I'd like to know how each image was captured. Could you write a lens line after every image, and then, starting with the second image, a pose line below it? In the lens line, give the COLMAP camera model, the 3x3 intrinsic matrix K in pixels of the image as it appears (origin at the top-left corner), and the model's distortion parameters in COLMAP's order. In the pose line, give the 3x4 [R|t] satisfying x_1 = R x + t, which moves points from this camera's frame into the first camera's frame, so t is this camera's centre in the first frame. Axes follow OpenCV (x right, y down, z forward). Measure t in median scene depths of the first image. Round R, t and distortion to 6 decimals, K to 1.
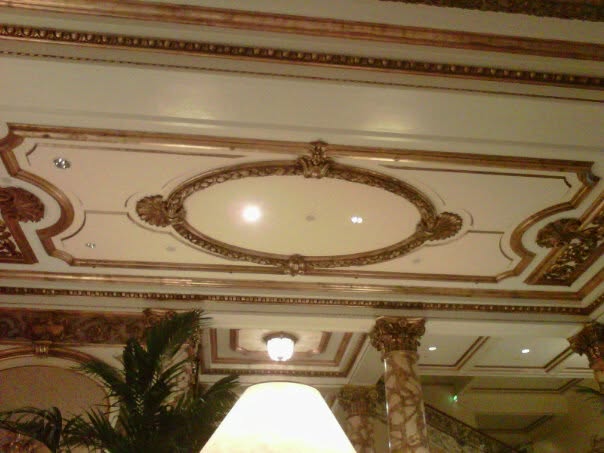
lens RADIAL K [[567.8, 0, 303.7], [0, 567.8, 232.7], [0, 0, 1]] dist [-0.006635, -0.014129]
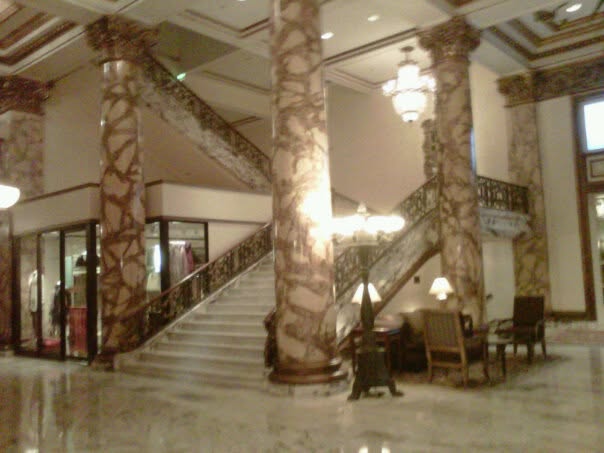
lens RADIAL K [[567.8, 0, 303.7], [0, 567.8, 232.7], [0, 0, 1]] dist [-0.006635, -0.014129]
pose [[0.724769, 0.035615, 0.688071, -0.267563], [-0.359405, 0.871568, 0.333461, 0.247504], [-0.587824, -0.488979, 0.644486, 0.413165]]
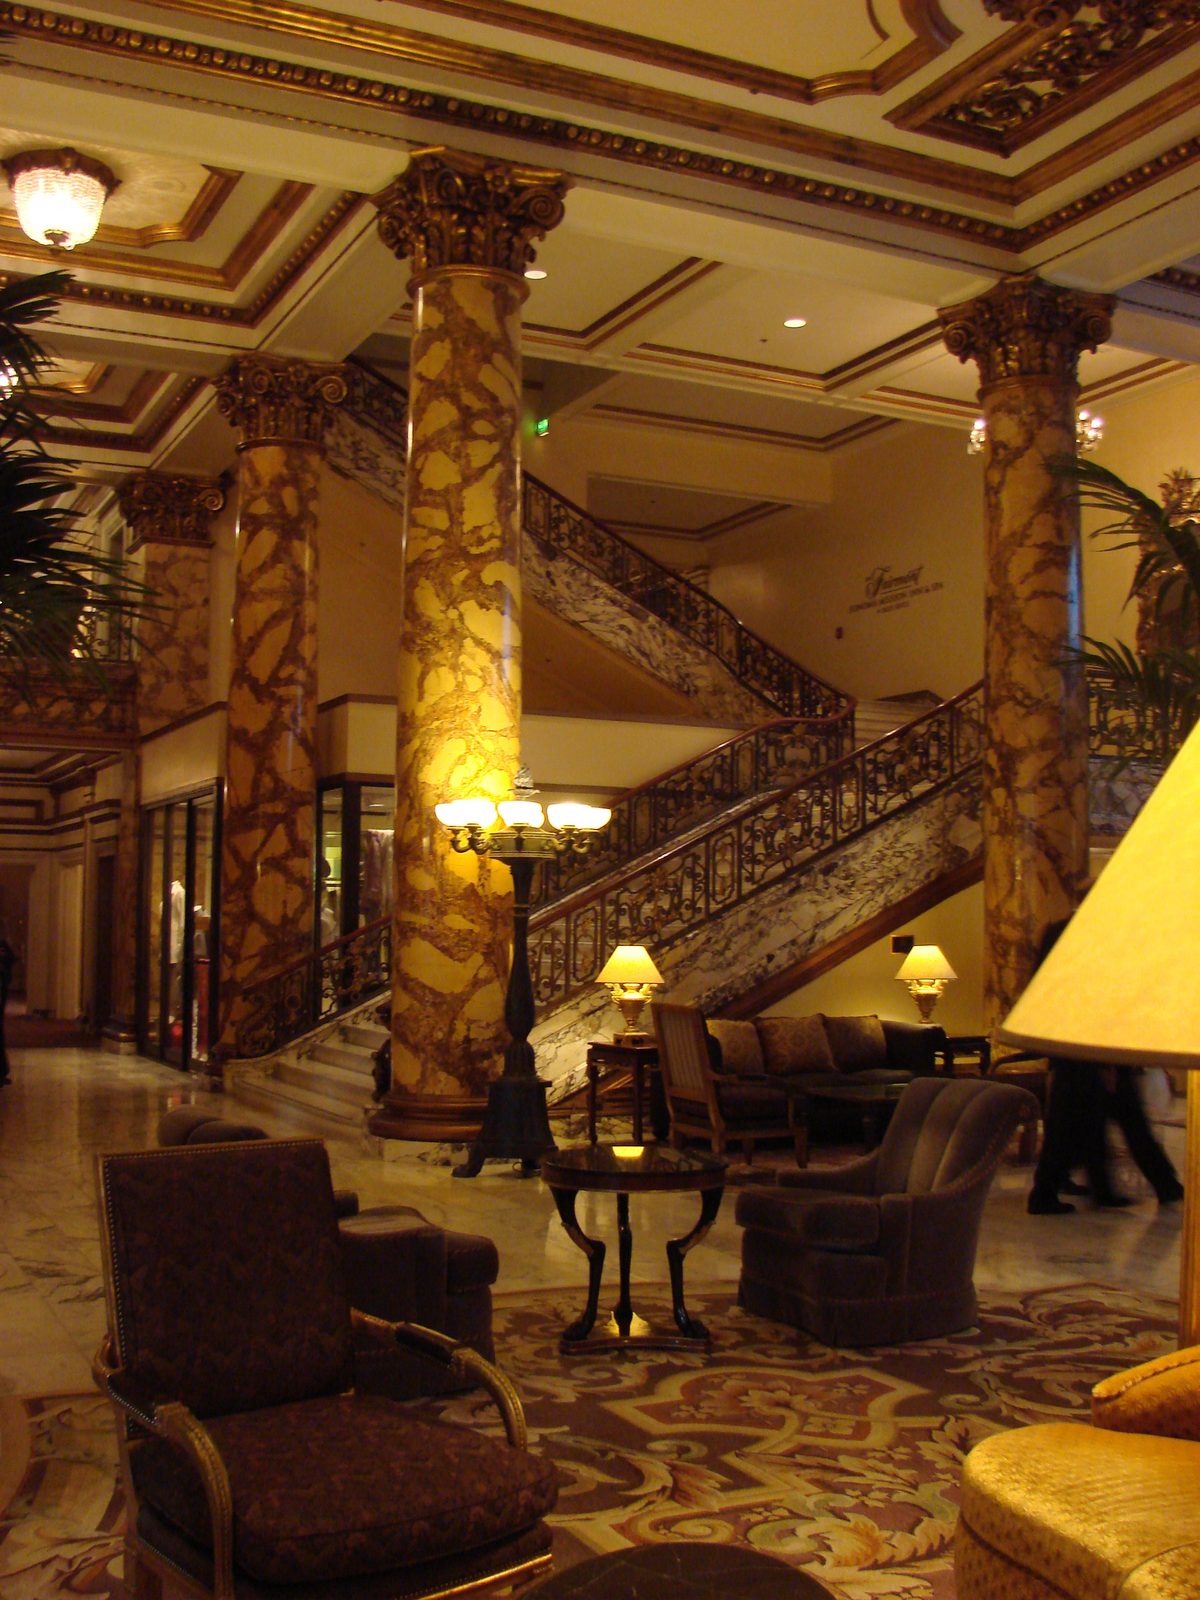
lens RADIAL K [[1691.2, 0, 533.1], [0, 1691.2, 801.1], [0, 0, 1]] dist [-0.205662, 0.242534]
pose [[0.948445, 0.048851, 0.313155, -0.069157], [-0.198507, 0.861810, 0.466775, 0.028488], [-0.247078, -0.504874, 0.827076, 0.088599]]
